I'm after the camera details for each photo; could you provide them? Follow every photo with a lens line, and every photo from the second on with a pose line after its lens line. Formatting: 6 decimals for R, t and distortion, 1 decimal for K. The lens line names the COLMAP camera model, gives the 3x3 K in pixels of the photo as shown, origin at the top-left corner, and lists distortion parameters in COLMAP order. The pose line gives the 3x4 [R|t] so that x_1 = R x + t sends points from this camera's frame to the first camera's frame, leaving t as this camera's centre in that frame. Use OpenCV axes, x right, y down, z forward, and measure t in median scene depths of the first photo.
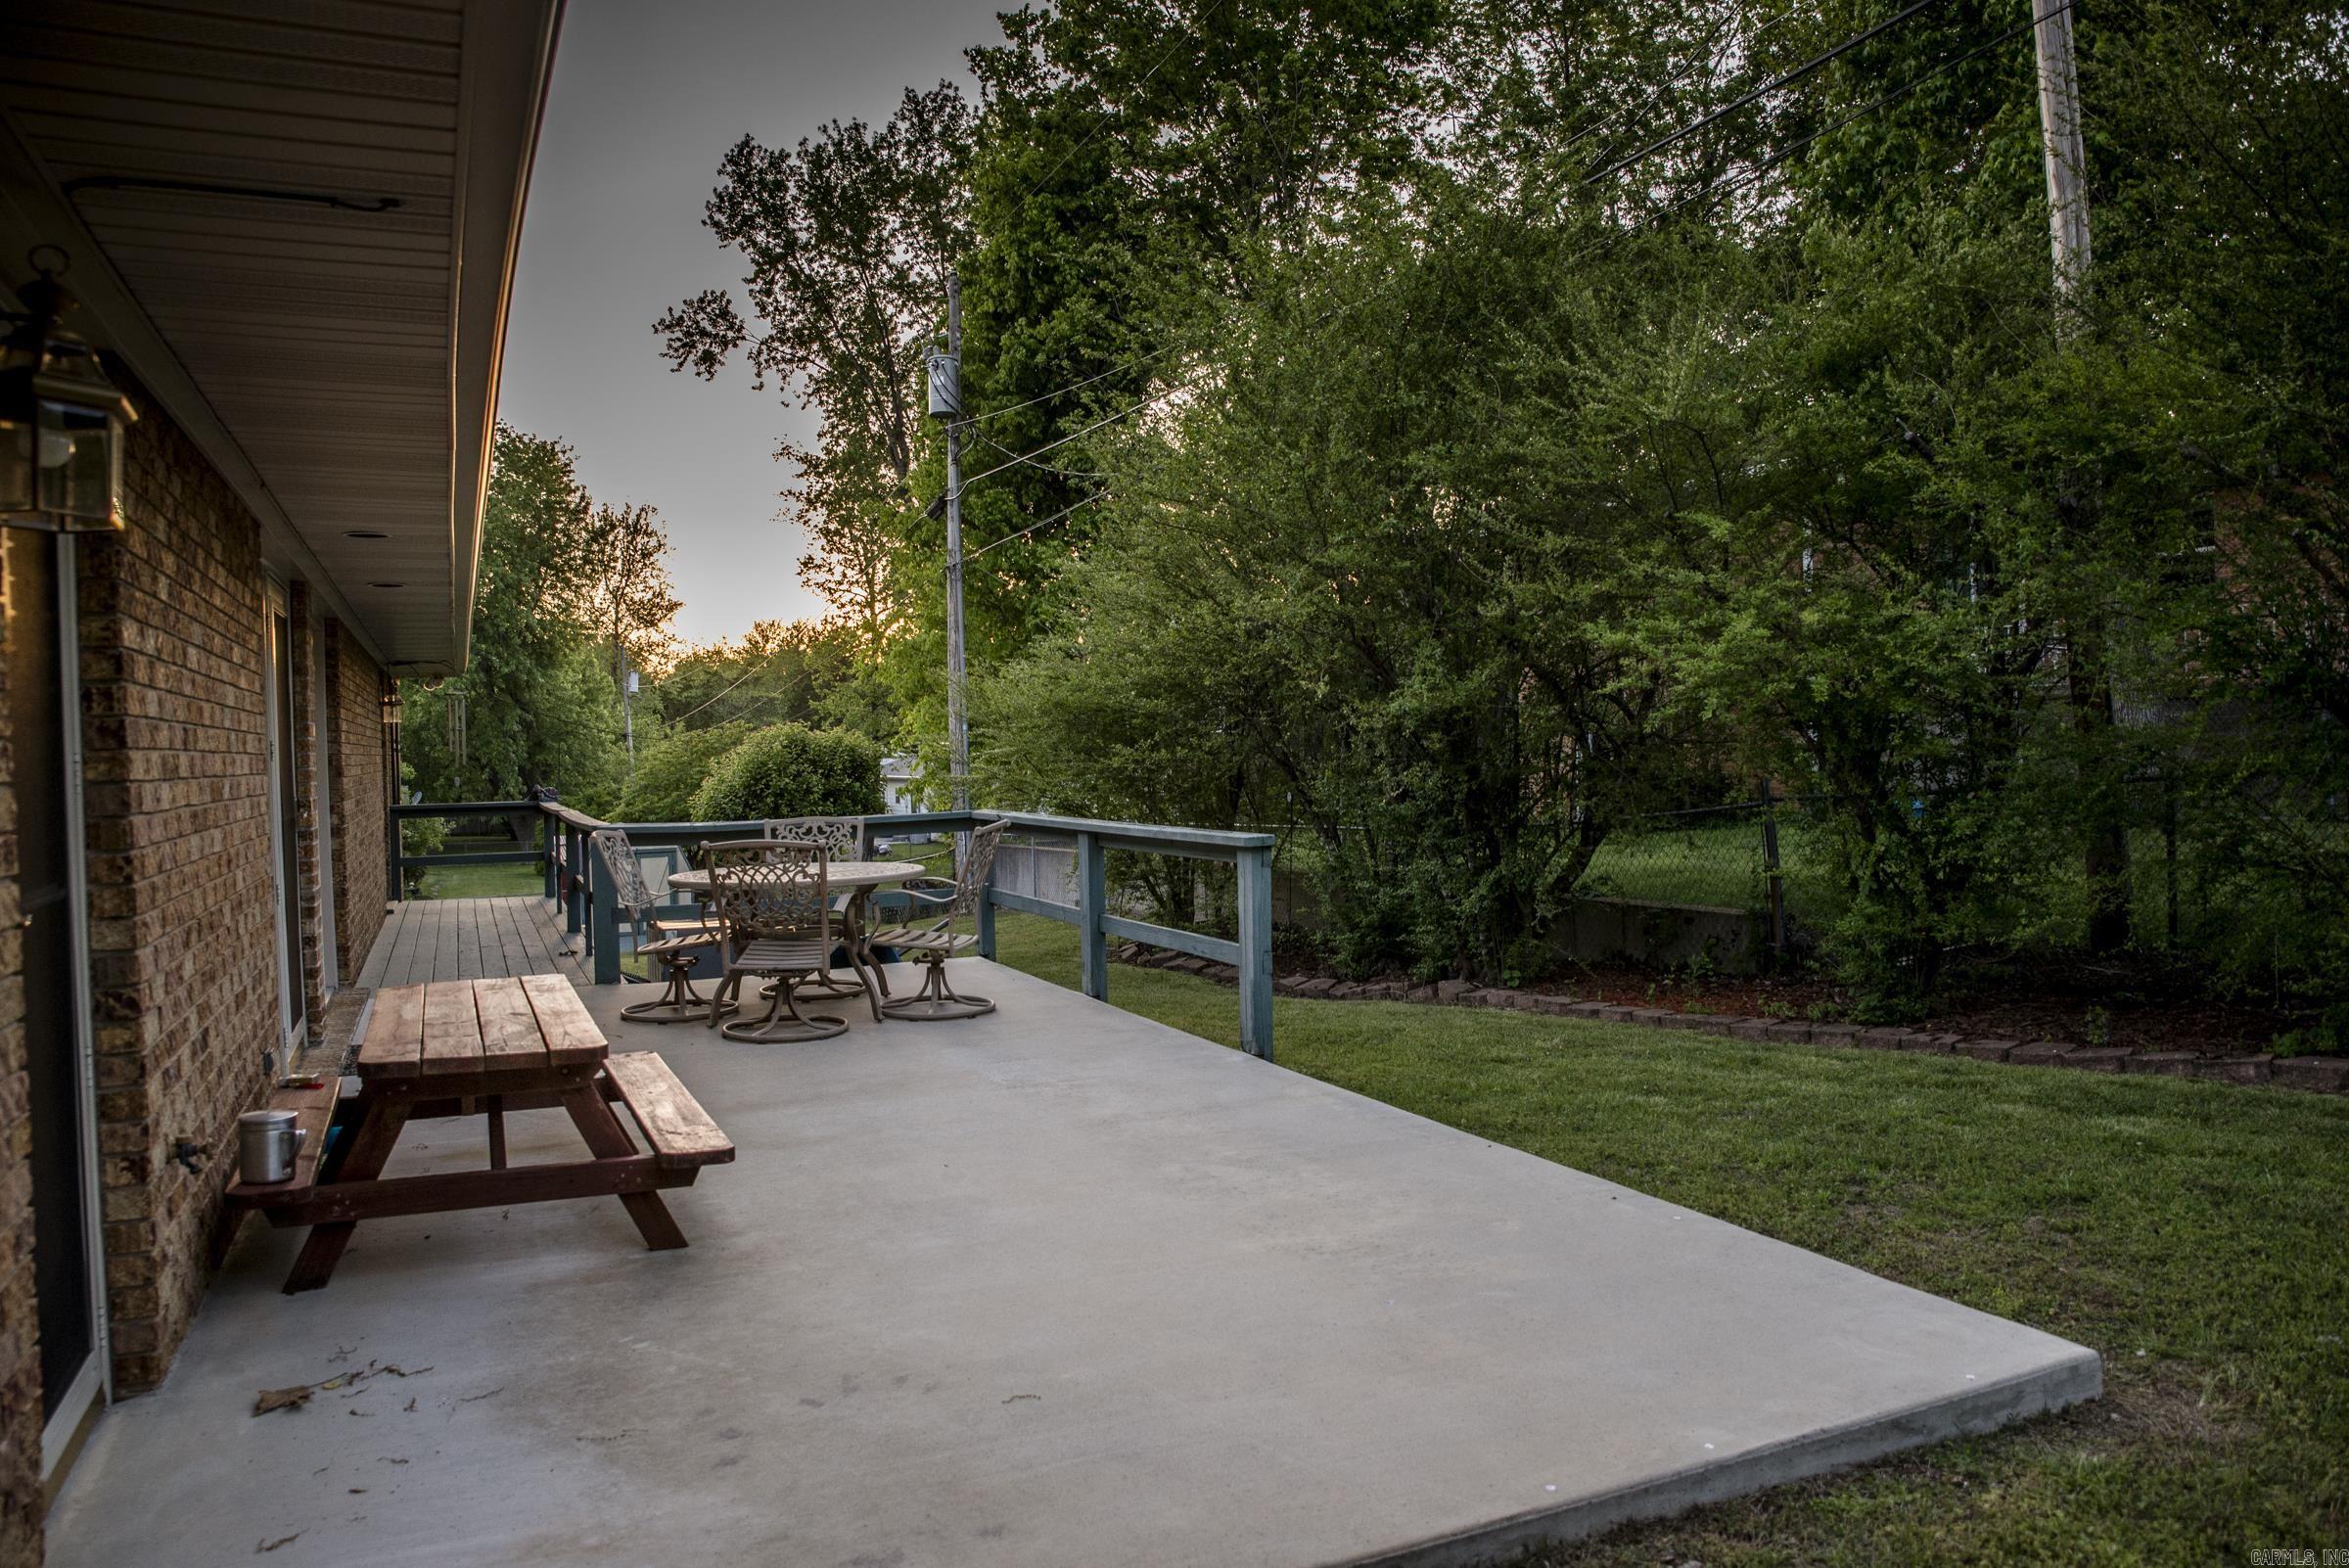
lens RADIAL K [[1560.5, 0, 1174.5], [0, 1560.5, 784.0], [0, 0, 1]] dist [-0.002852, 0.001876]
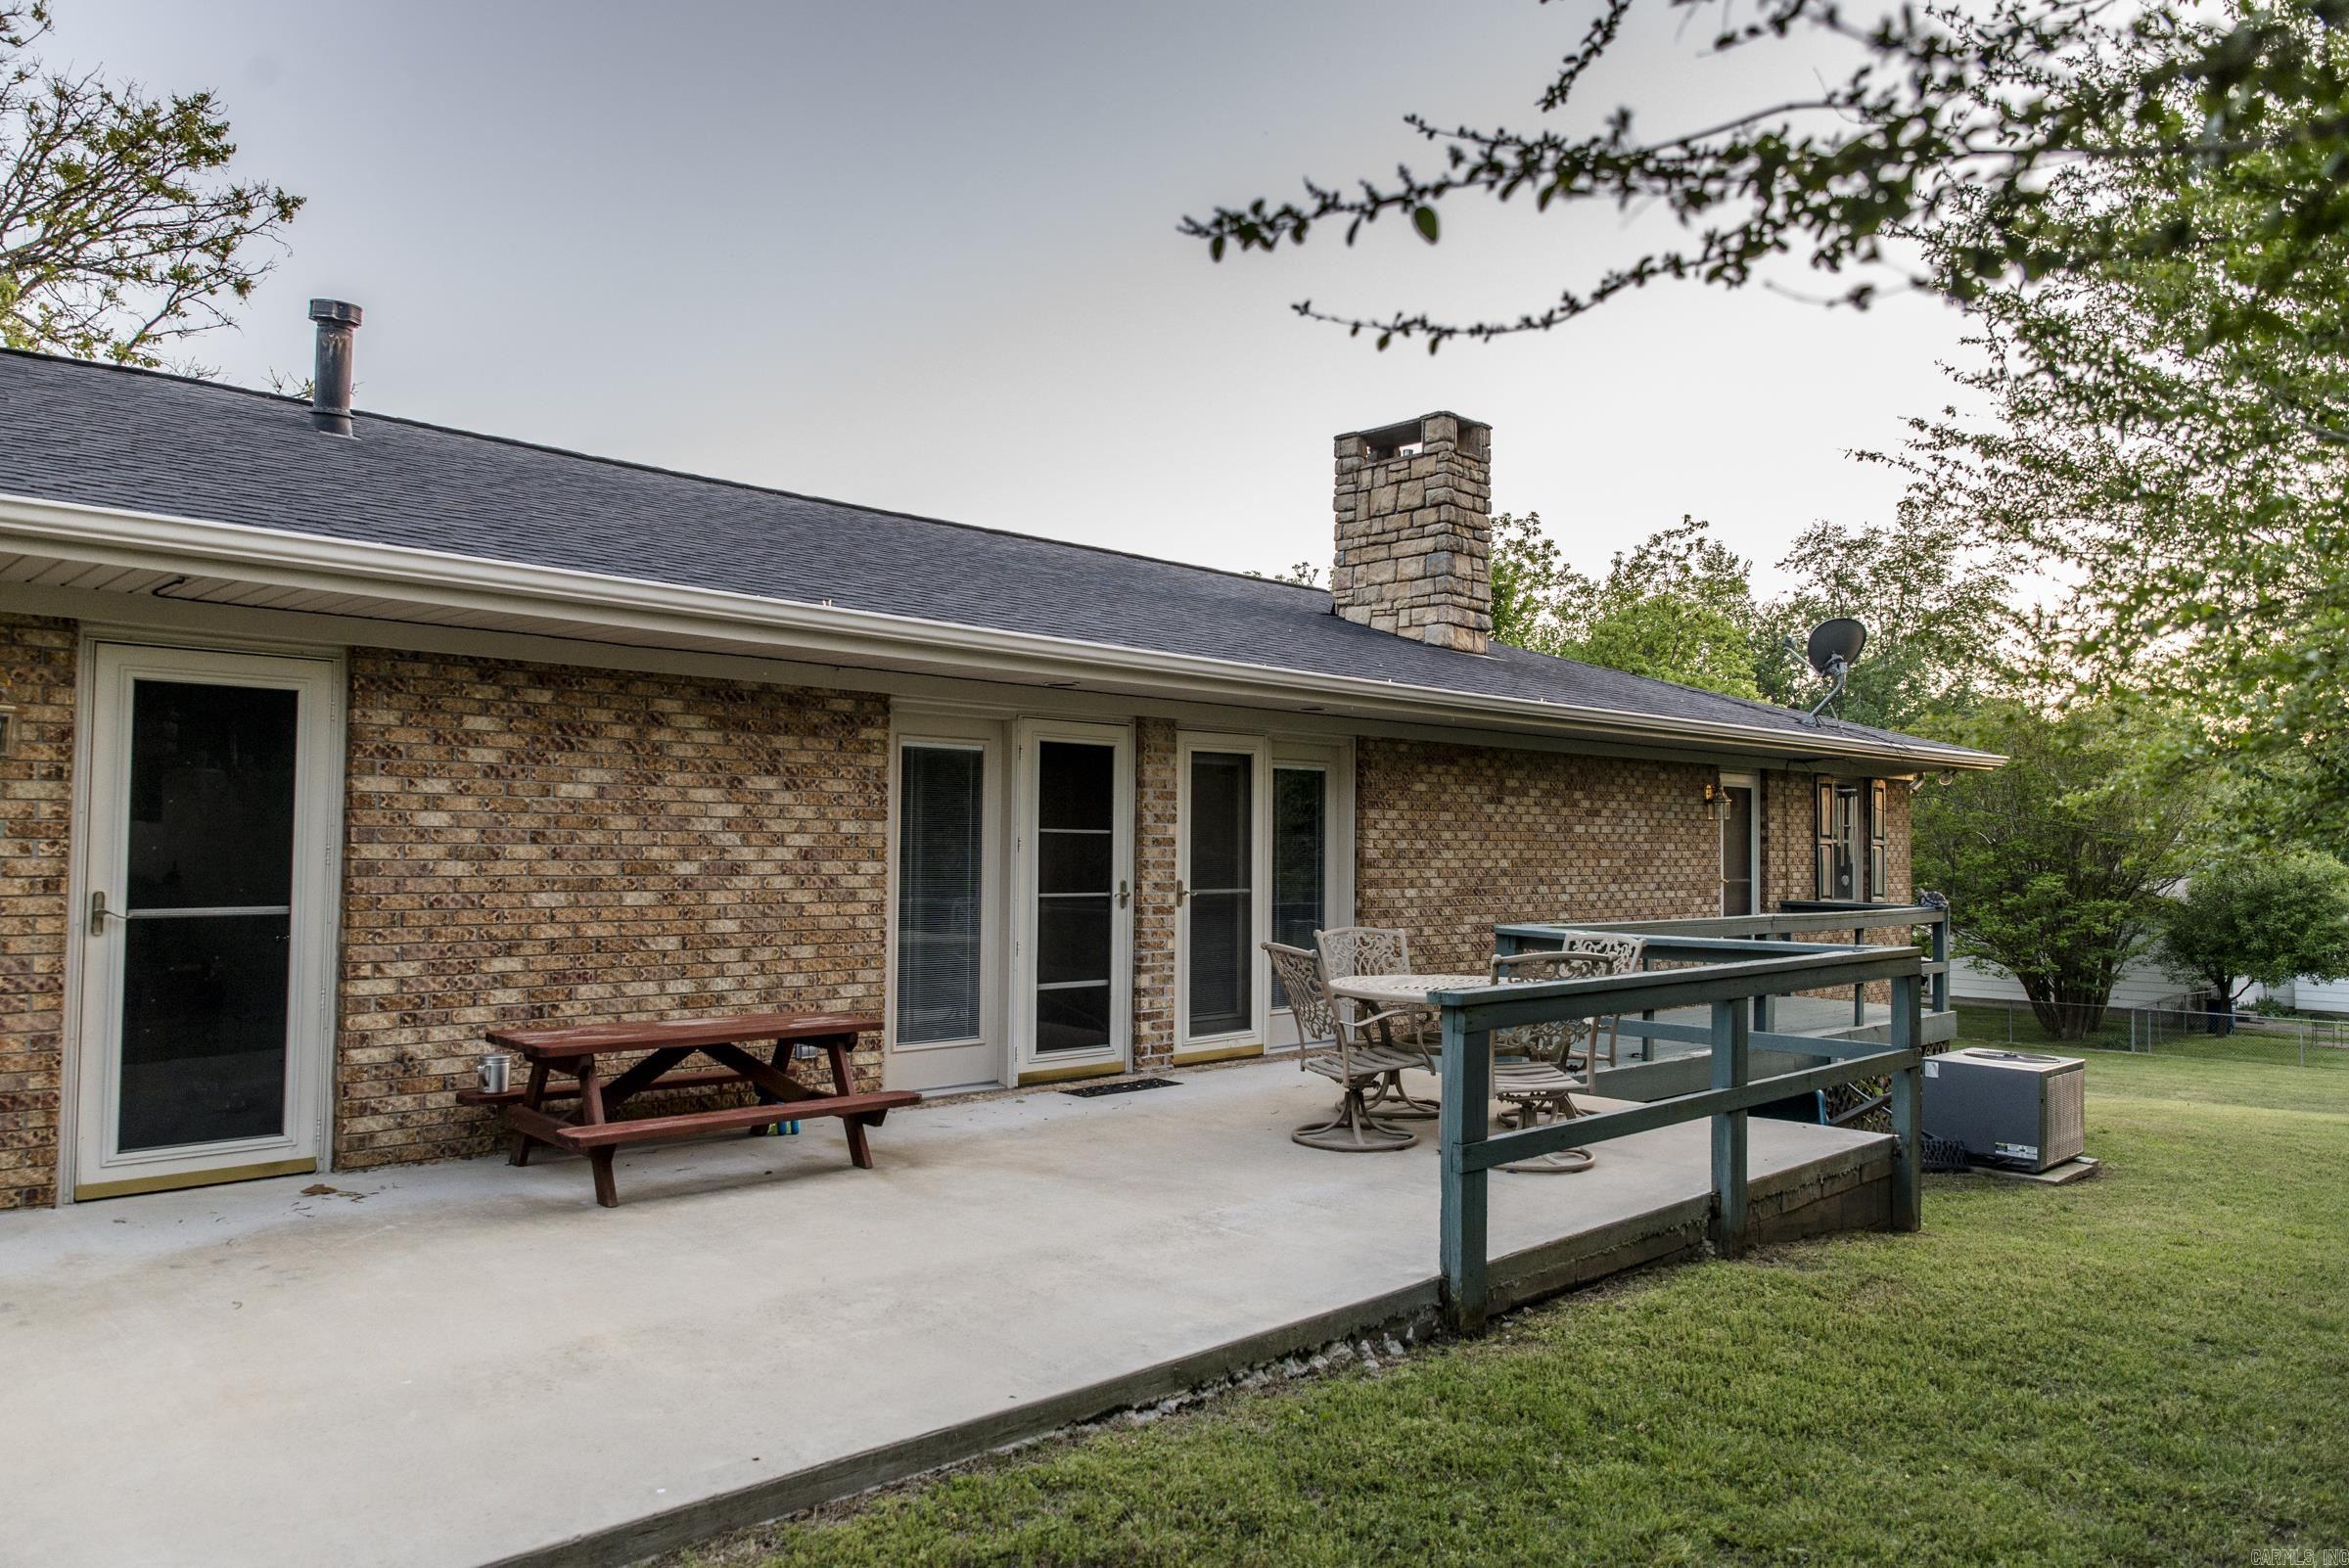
lens RADIAL K [[1560.5, 0, 1174.5], [0, 1560.5, 784.0], [0, 0, 1]] dist [-0.002852, 0.001876]
pose [[0.330406, -0.013907, -0.943736, 1.012899], [-0.035351, 0.999008, -0.027098, -0.058184], [0.943177, 0.042315, 0.329587, 0.839138]]
